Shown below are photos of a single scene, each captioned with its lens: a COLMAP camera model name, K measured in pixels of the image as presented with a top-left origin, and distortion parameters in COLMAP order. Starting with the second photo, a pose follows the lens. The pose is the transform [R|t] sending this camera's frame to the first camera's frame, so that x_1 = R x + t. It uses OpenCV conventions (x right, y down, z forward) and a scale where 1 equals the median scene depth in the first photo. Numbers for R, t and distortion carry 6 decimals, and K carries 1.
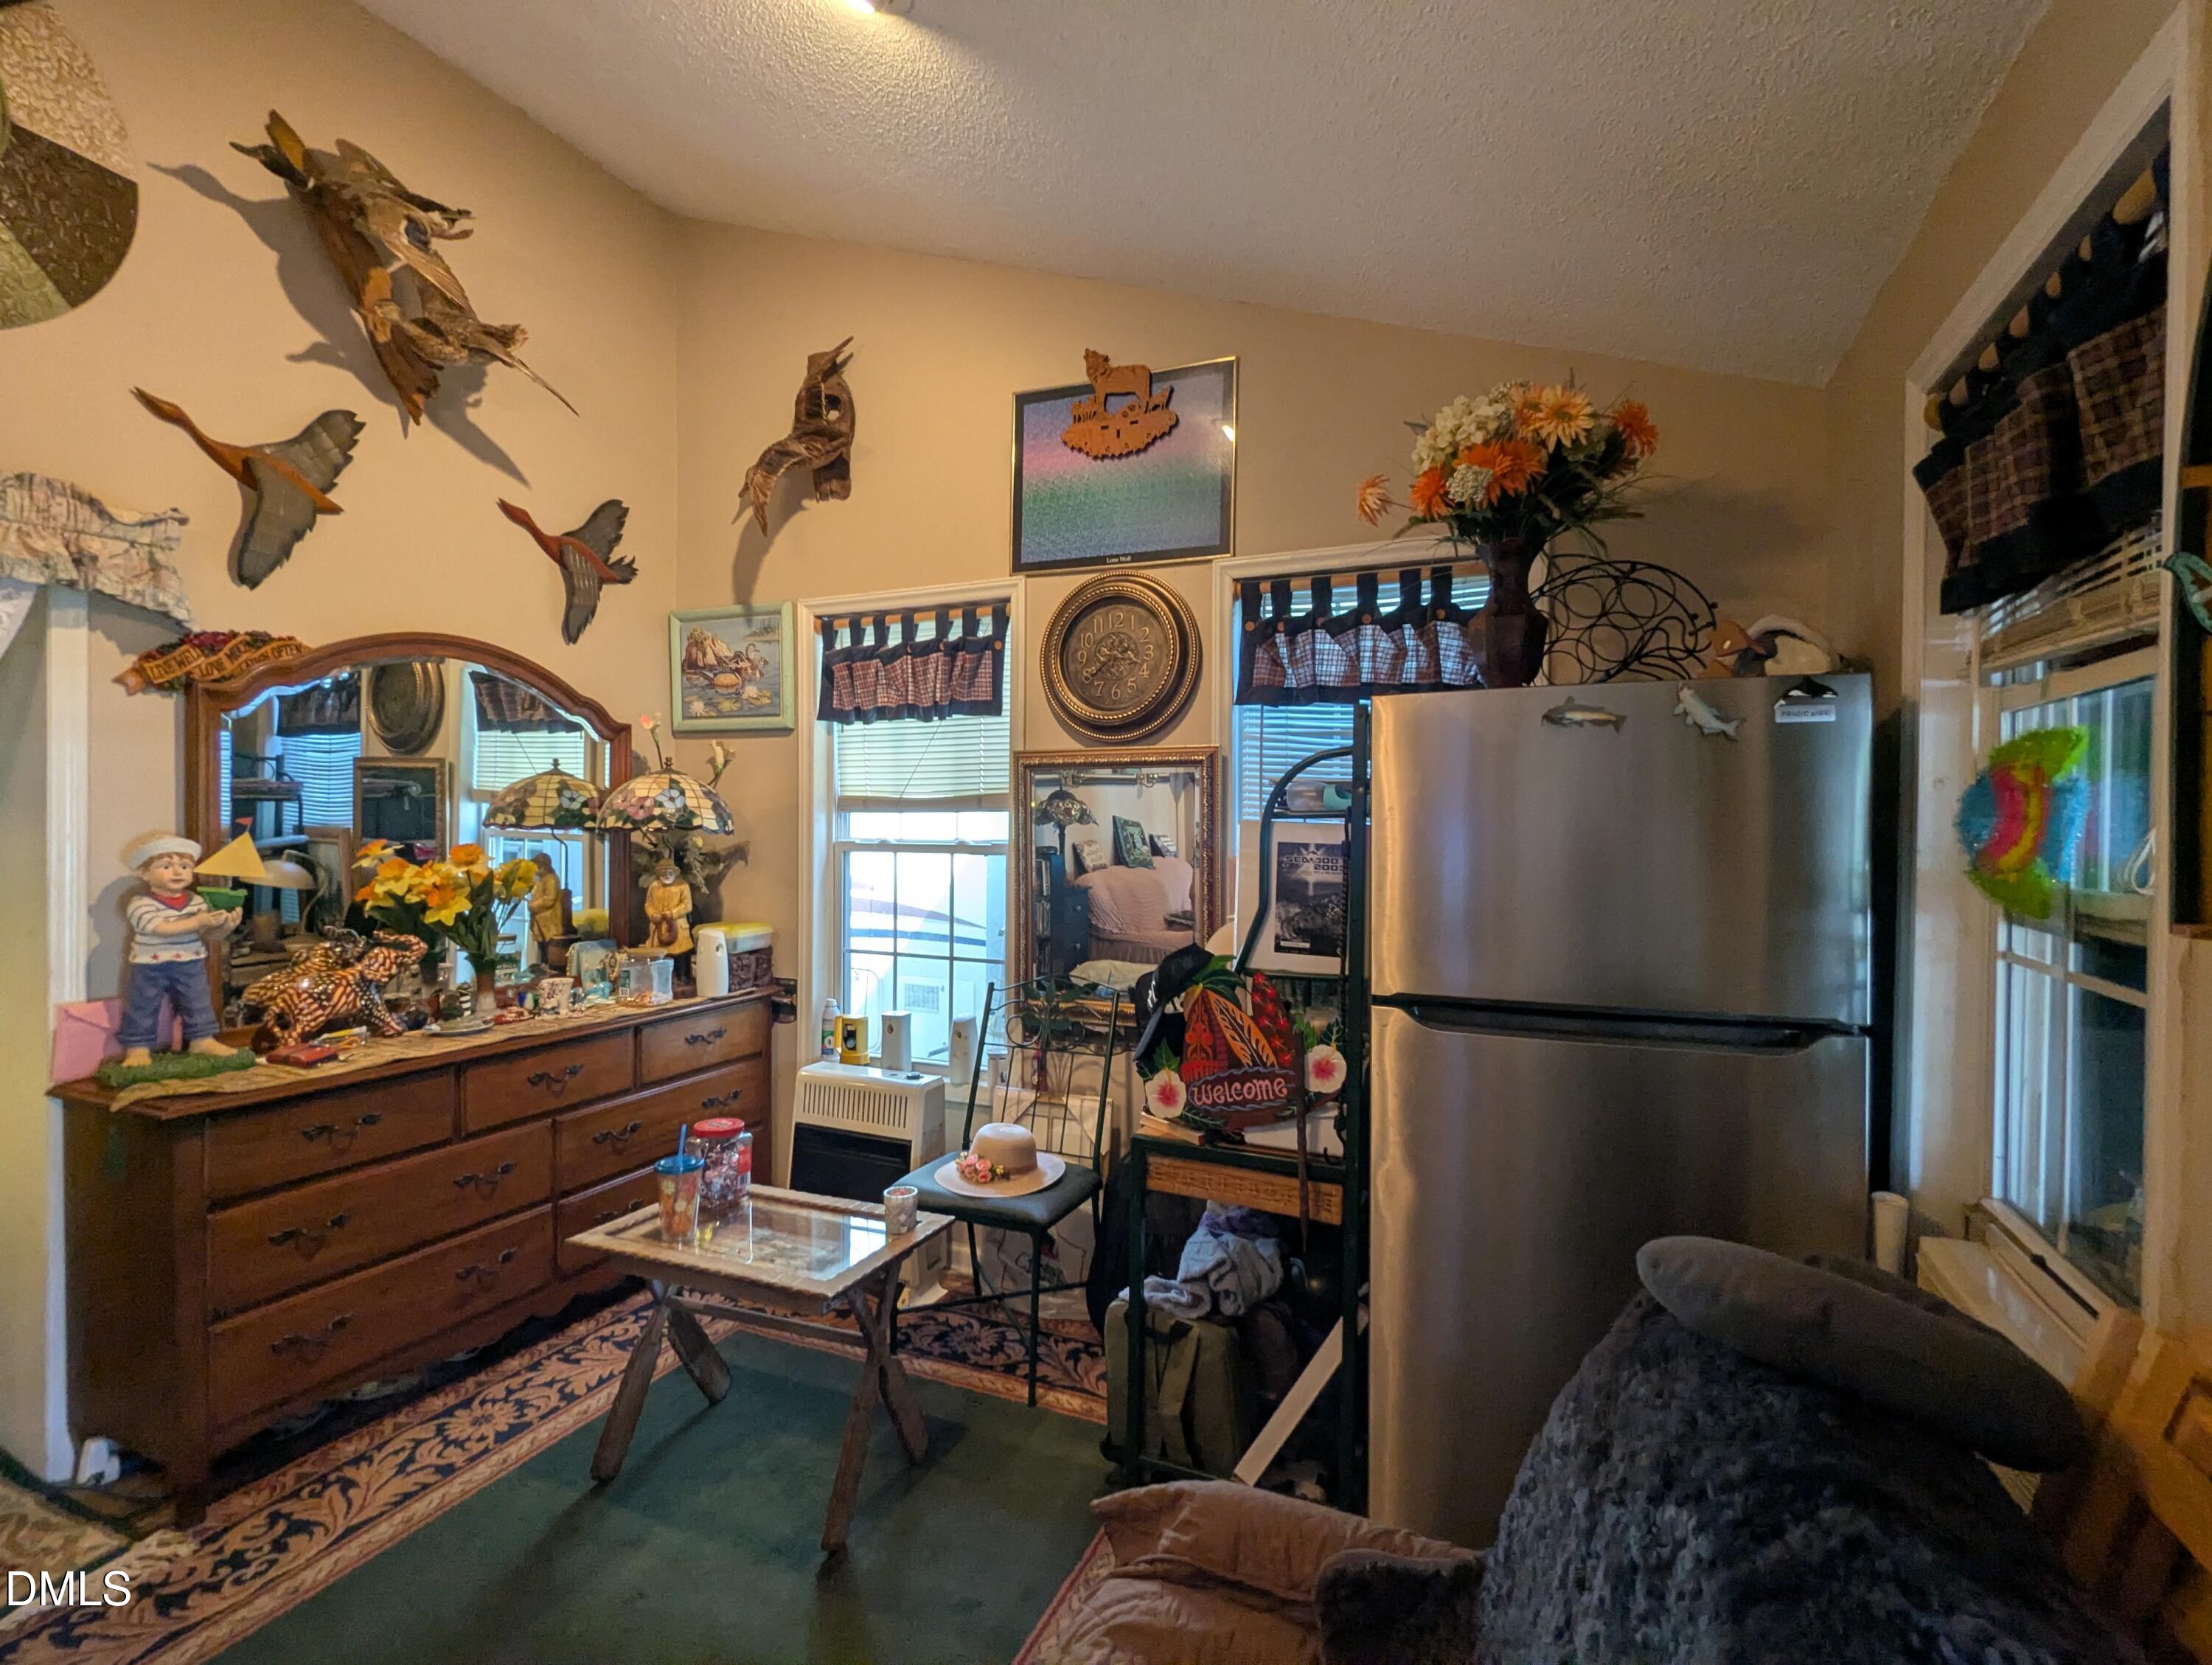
lens RADIAL K [[1049.8, 0, 1096.9], [0, 1049.8, 816.0], [0, 0, 1]] dist [-0.002639, 0.001418]
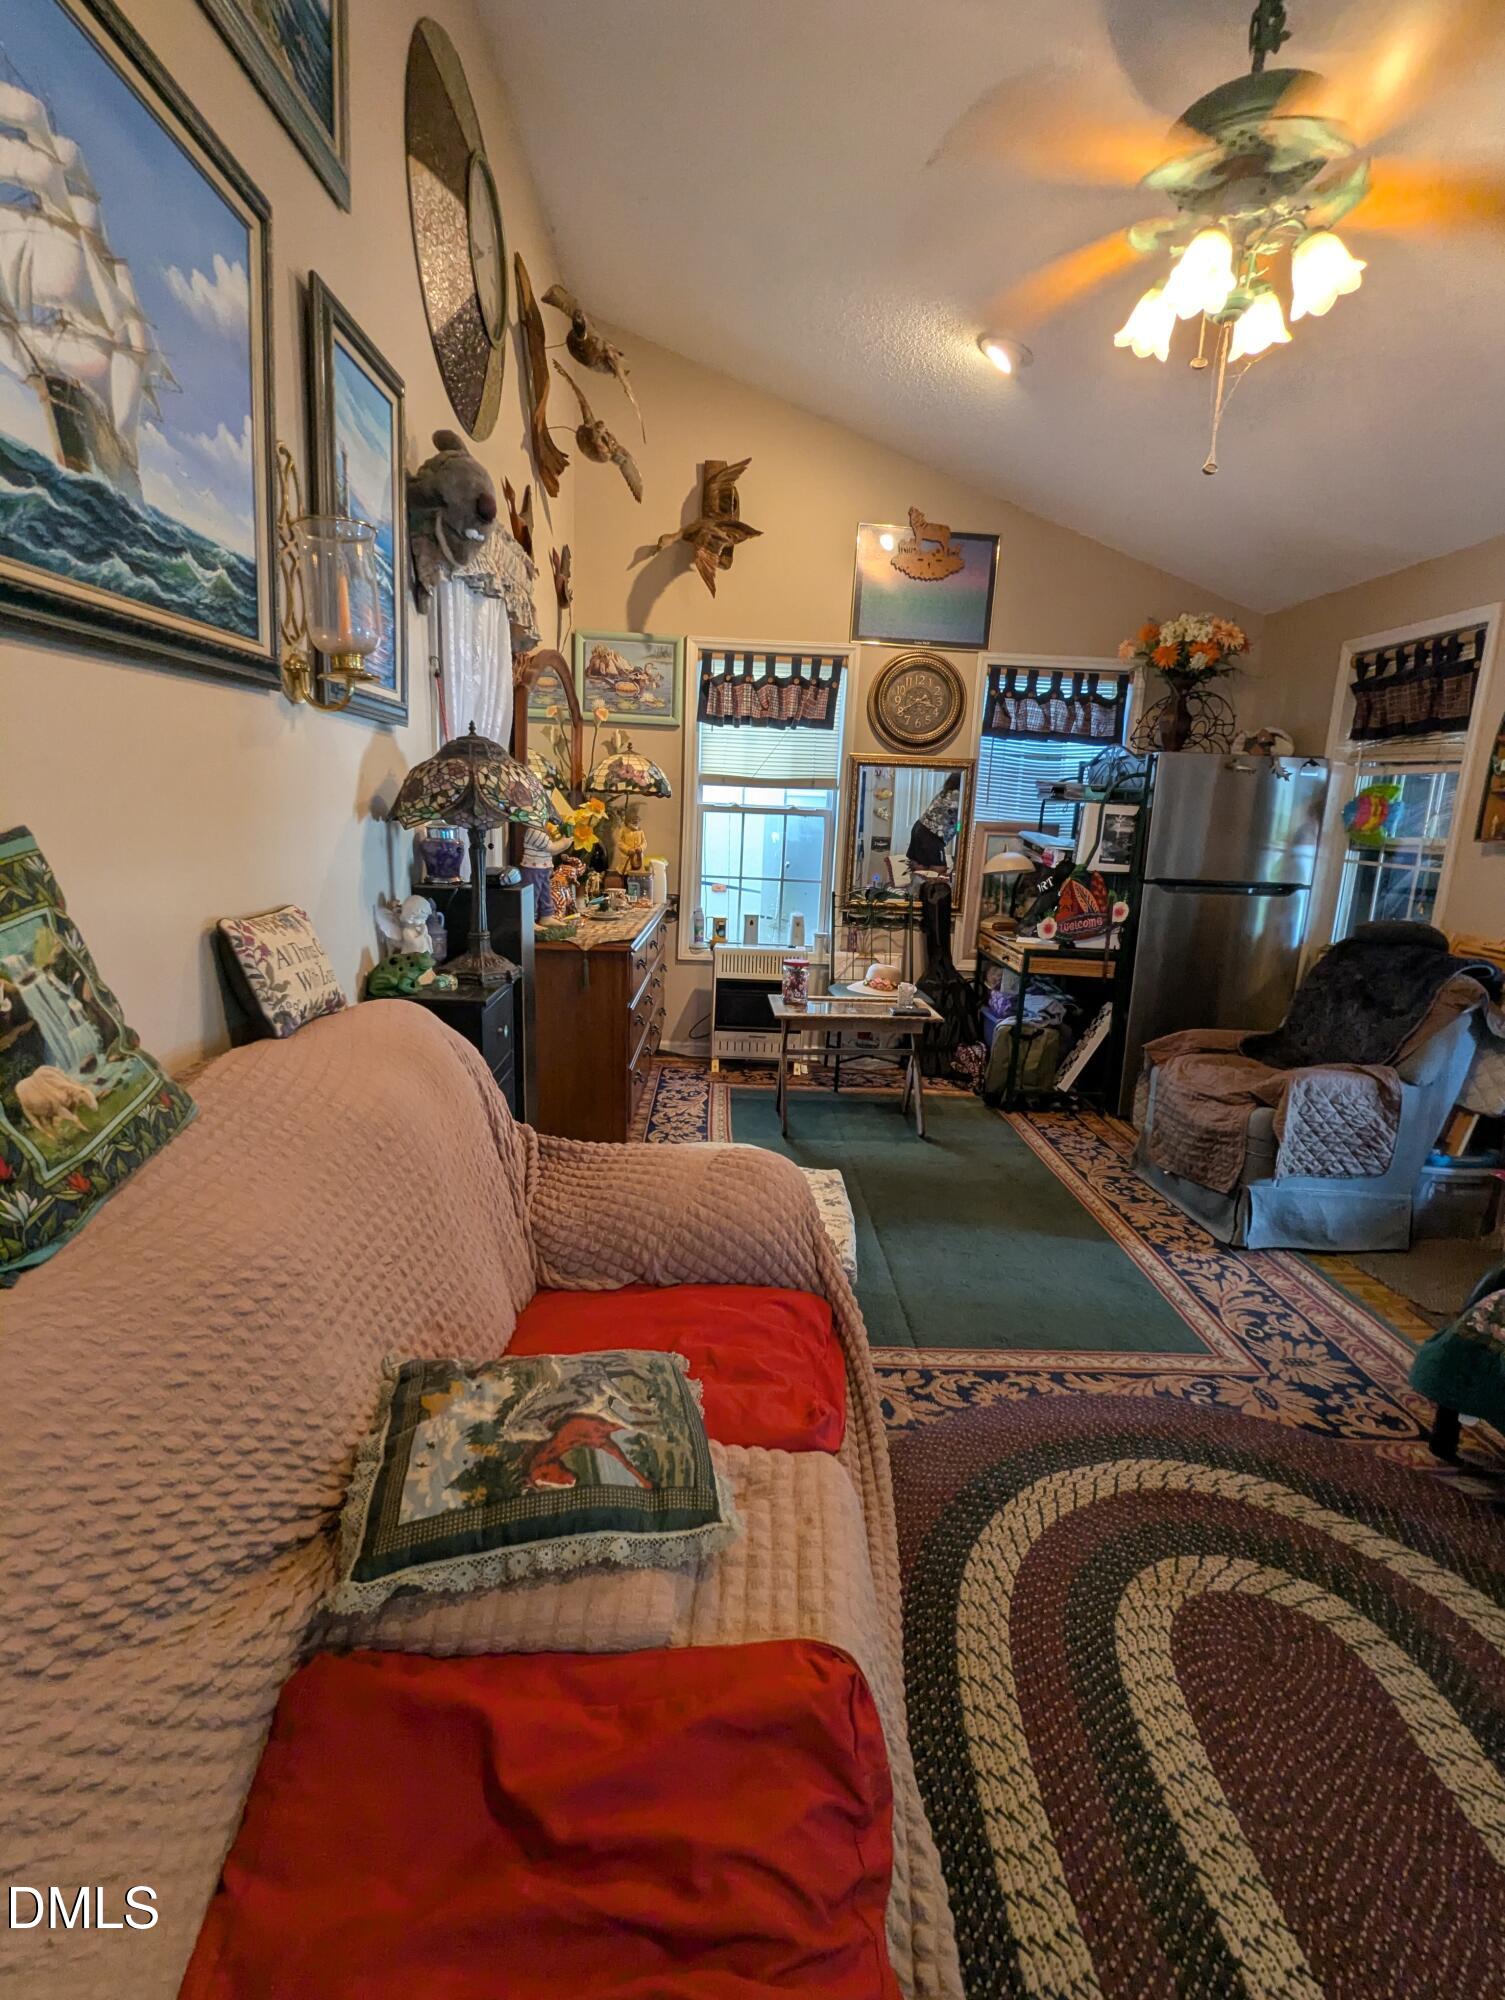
lens RADIAL K [[949.2, 0, 754.3], [0, 949.2, 982.6], [0, 0, 1]] dist [-0.002639, 0.001418]
pose [[0.898161, -0.046722, 0.437176, -1.099199], [-0.041258, 0.980993, 0.189604, 0.019870], [-0.437726, -0.188332, 0.879163, -0.408775]]
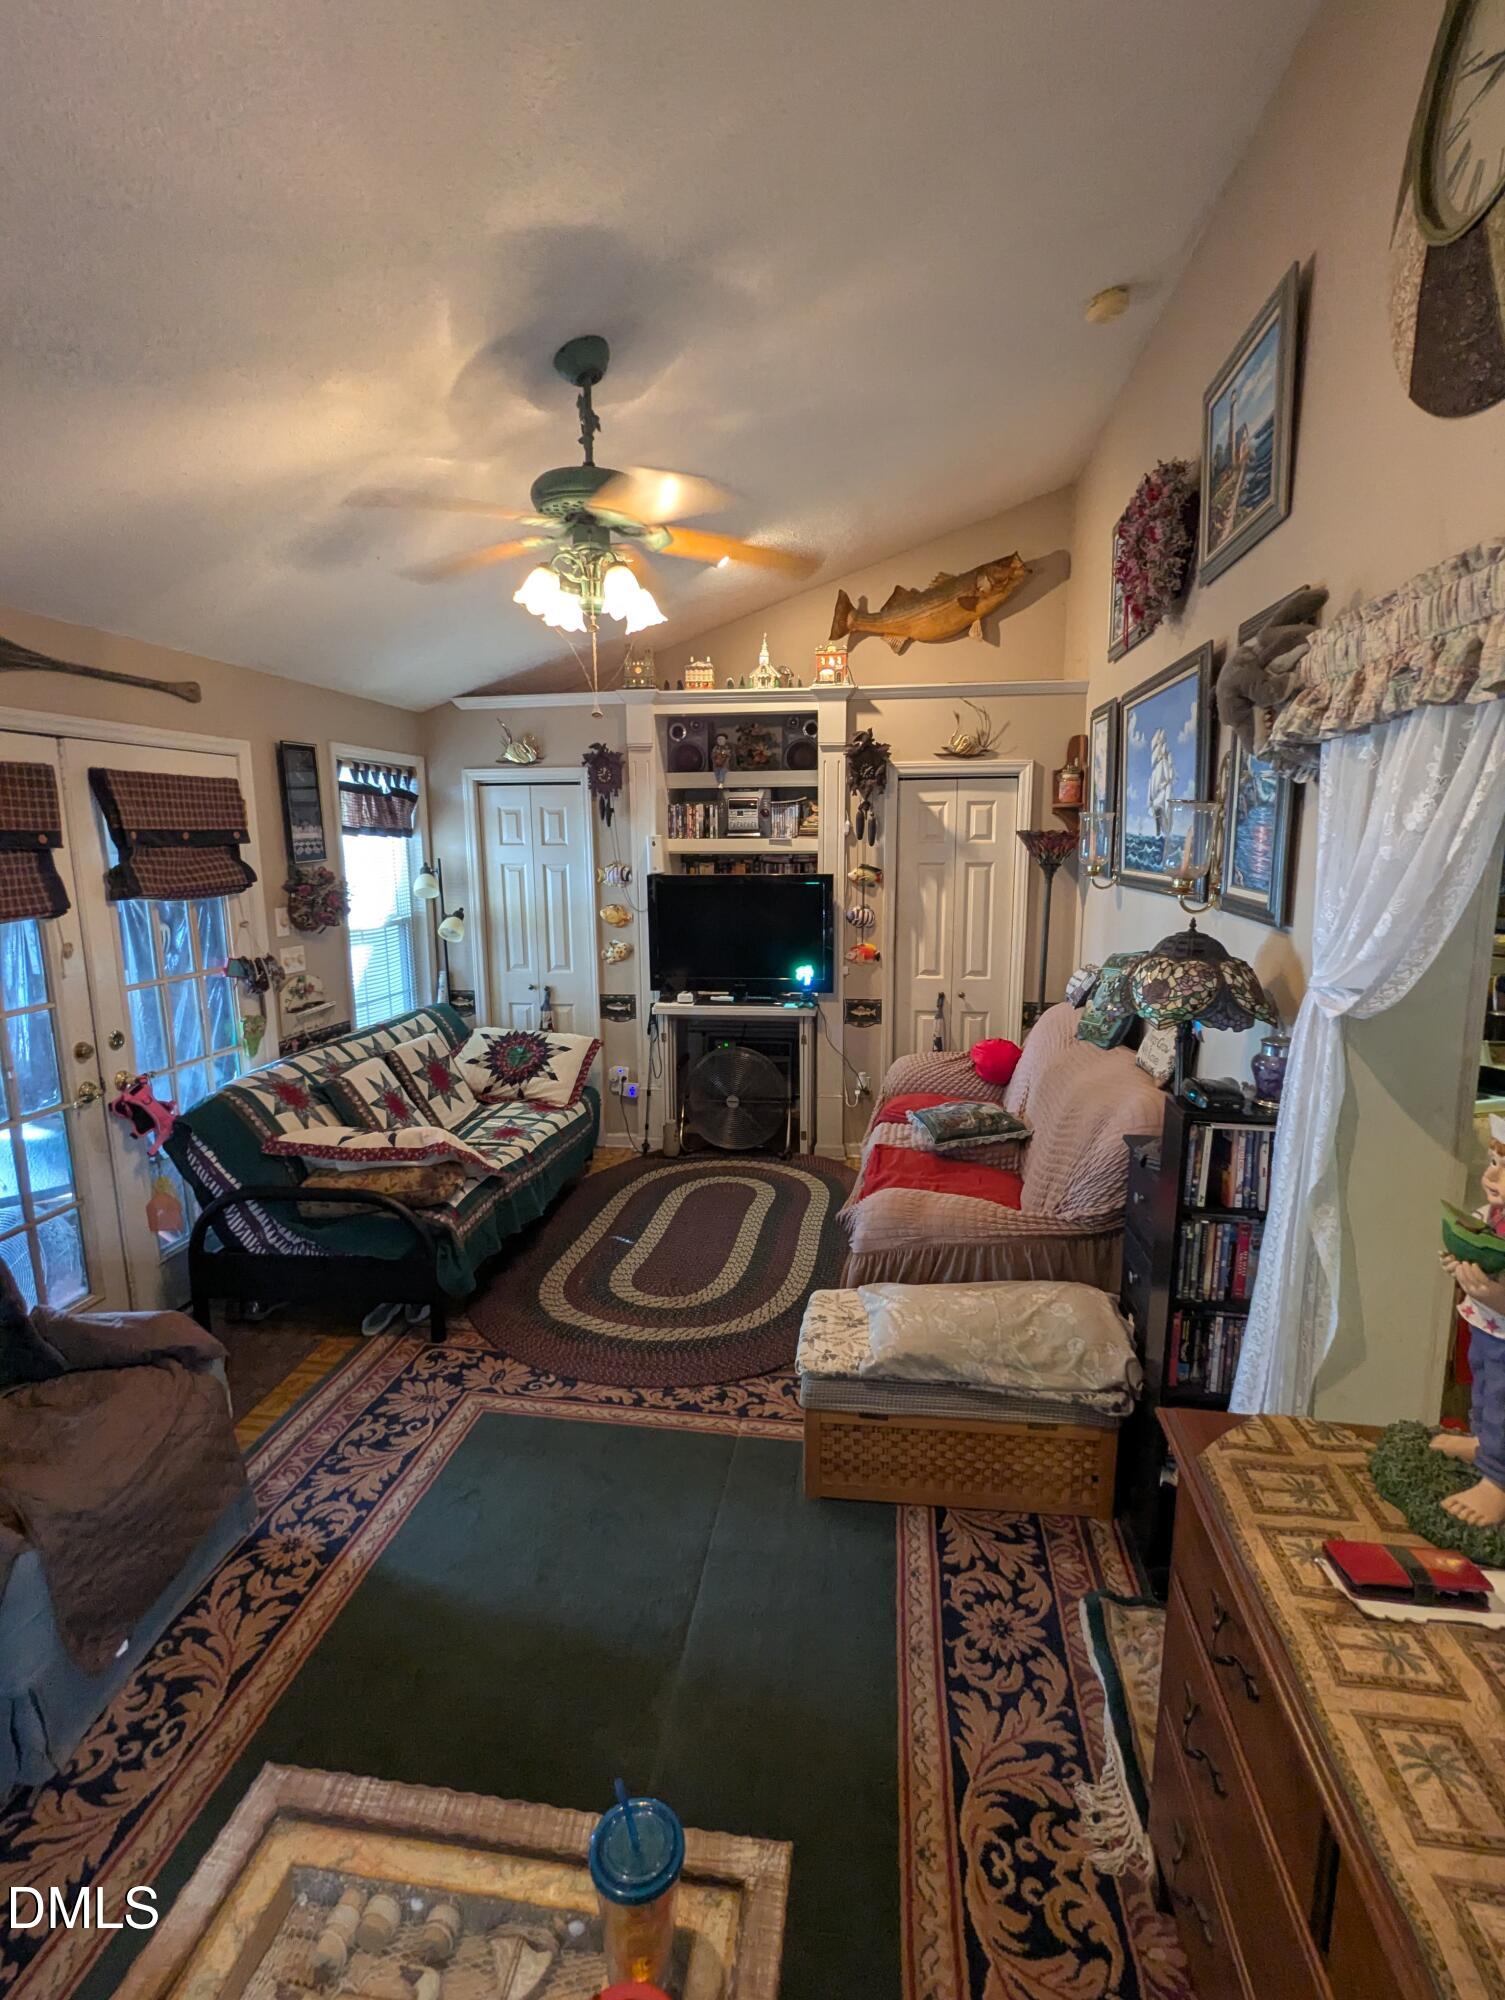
lens RADIAL K [[949.2, 0, 760.6], [0, 949.2, 1004.4], [0, 0, 1]] dist [-0.002639, 0.001418]
pose [[-0.958039, 0.050888, -0.282085, -0.312685], [0.001515, 0.985000, 0.172547, -0.110185], [0.286634, 0.164879, -0.943746, 1.205333]]
